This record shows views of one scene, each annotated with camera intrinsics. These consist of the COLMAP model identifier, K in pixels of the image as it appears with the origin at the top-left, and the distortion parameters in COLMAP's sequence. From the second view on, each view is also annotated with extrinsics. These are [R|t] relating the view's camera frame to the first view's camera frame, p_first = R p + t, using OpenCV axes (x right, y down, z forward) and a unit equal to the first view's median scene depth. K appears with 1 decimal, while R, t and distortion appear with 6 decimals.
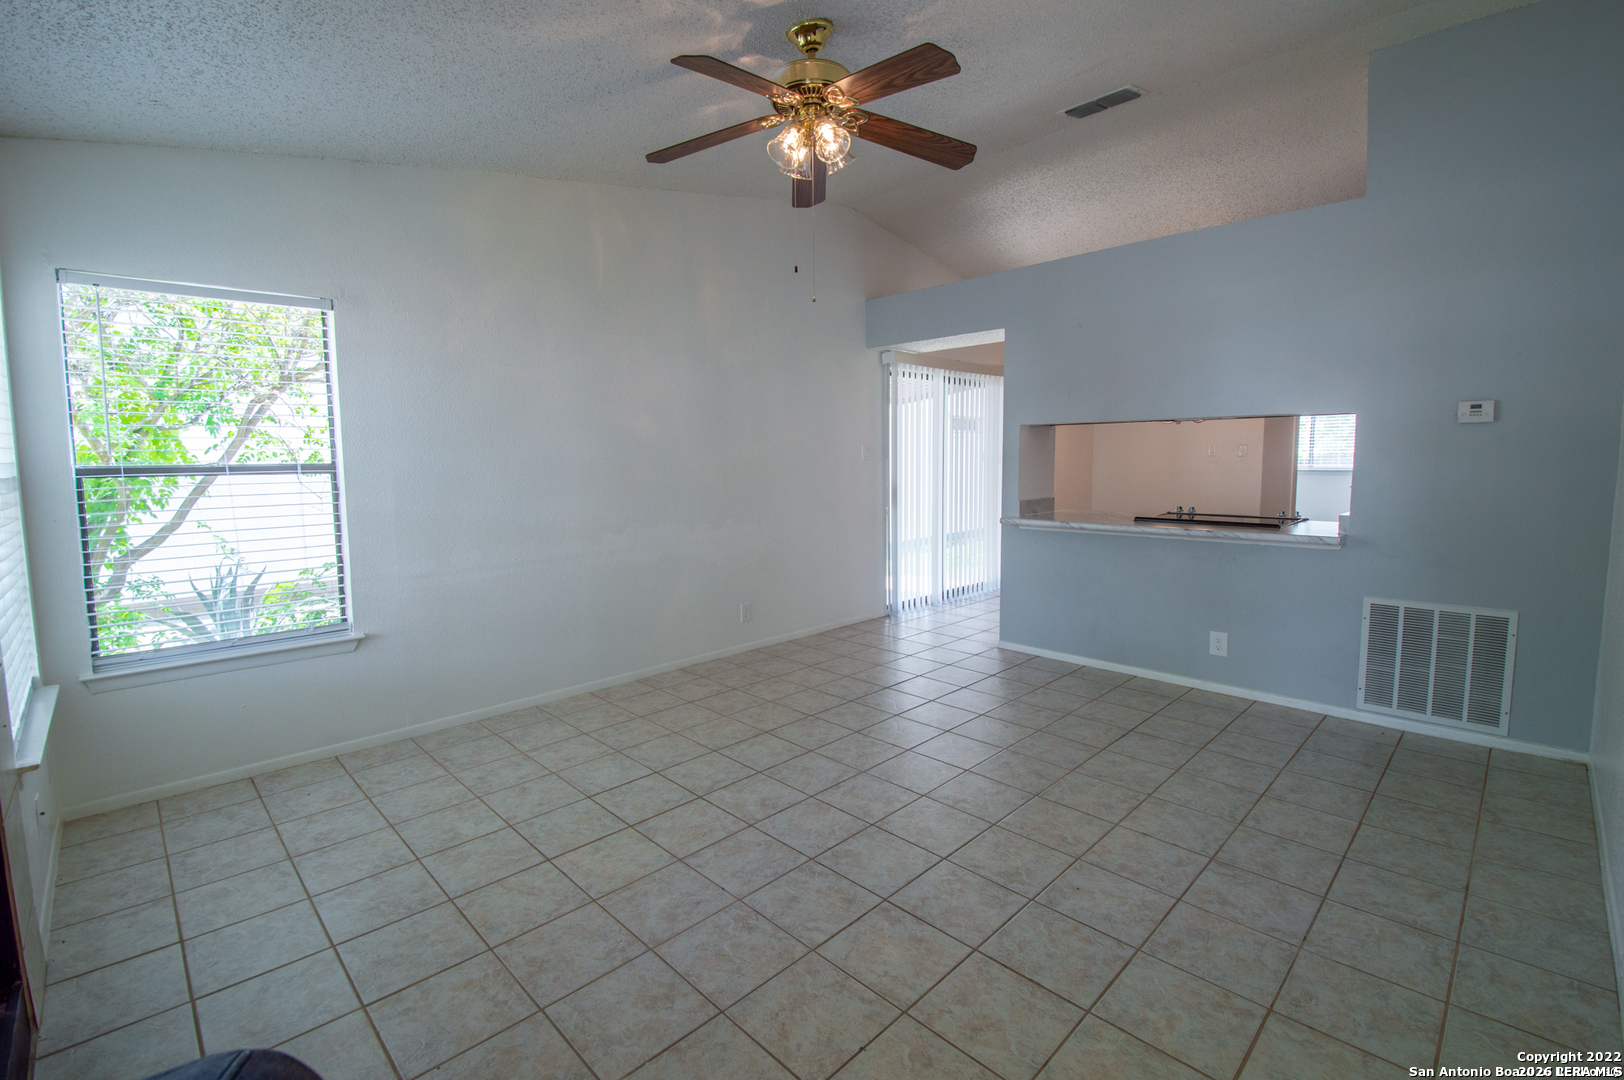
lens RADIAL K [[713.3, 0, 798.3], [0, 713.3, 521.0], [0, 0, 1]] dist [0.020549, -0.025372]
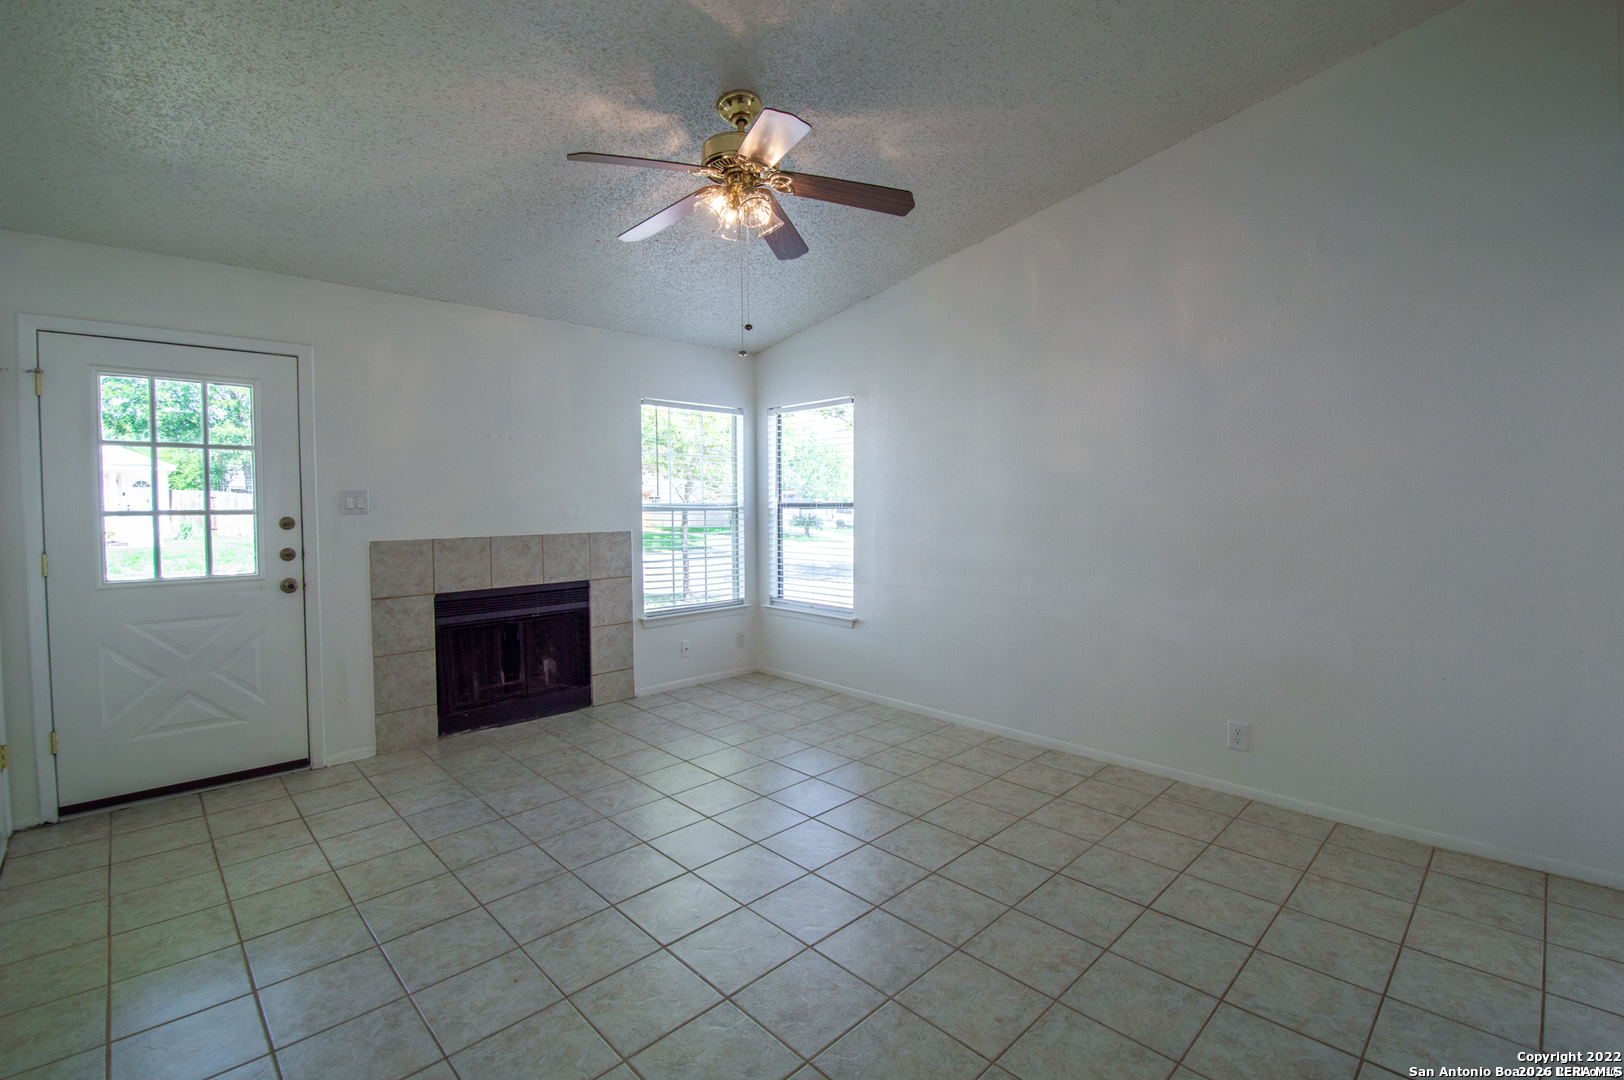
lens RADIAL K [[723.8, 0, 814.4], [0, 723.8, 527.9], [0, 0, 1]] dist [0.018371, -0.027120]
pose [[-0.005310, 0.048026, -0.998832, 0.870088], [-0.080083, 0.995617, 0.048297, -0.092495], [0.996774, 0.080246, -0.001441, 0.904590]]
